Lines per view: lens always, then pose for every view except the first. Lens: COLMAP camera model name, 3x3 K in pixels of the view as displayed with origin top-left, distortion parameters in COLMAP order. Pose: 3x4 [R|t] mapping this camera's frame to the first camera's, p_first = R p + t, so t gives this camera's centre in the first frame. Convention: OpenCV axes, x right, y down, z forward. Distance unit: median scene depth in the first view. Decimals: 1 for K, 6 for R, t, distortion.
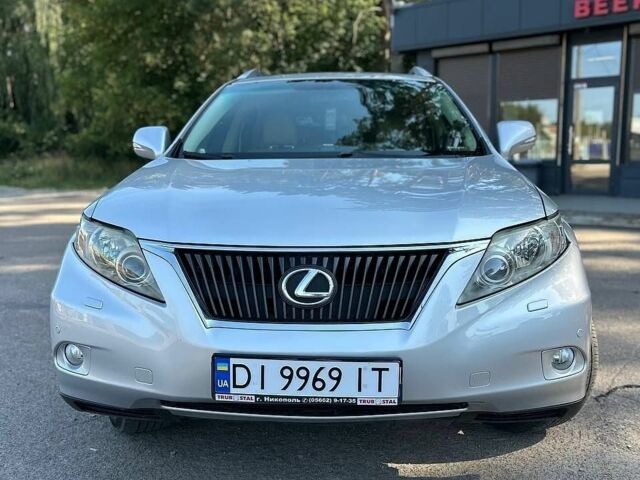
lens RADIAL K [[646.9, 0, 324.0], [0, 646.9, 237.3], [0, 0, 1]] dist [0.113235, -0.220273]
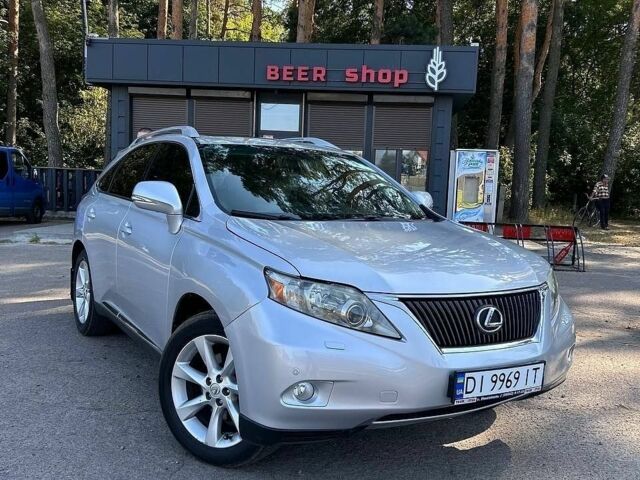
lens RADIAL K [[646.9, 0, 324.0], [0, 646.9, 237.3], [0, 0, 1]] dist [0.113235, -0.220273]
pose [[0.819601, -0.003314, 0.572925, -1.160222], [0.026437, 0.999137, -0.032040, -0.071477], [-0.572324, 0.041407, 0.818981, -0.009270]]
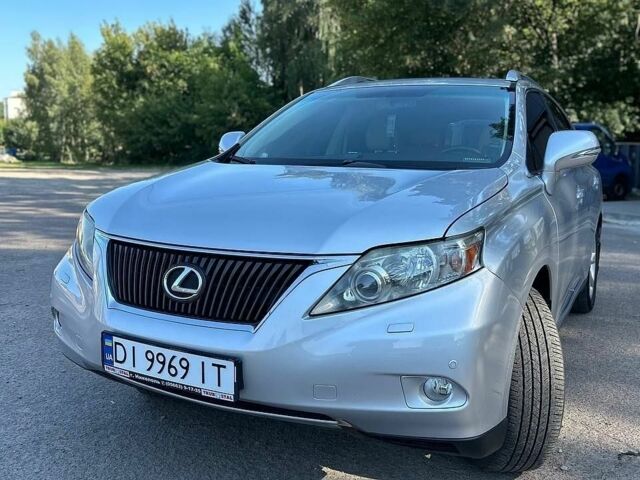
lens RADIAL K [[646.9, 0, 324.0], [0, 646.9, 237.3], [0, 0, 1]] dist [0.113235, -0.220273]
pose [[0.909994, 0.079895, -0.406850, 0.626087], [-0.079045, 0.996691, 0.018928, -0.039784], [0.407016, 0.014935, 0.913299, 0.080892]]
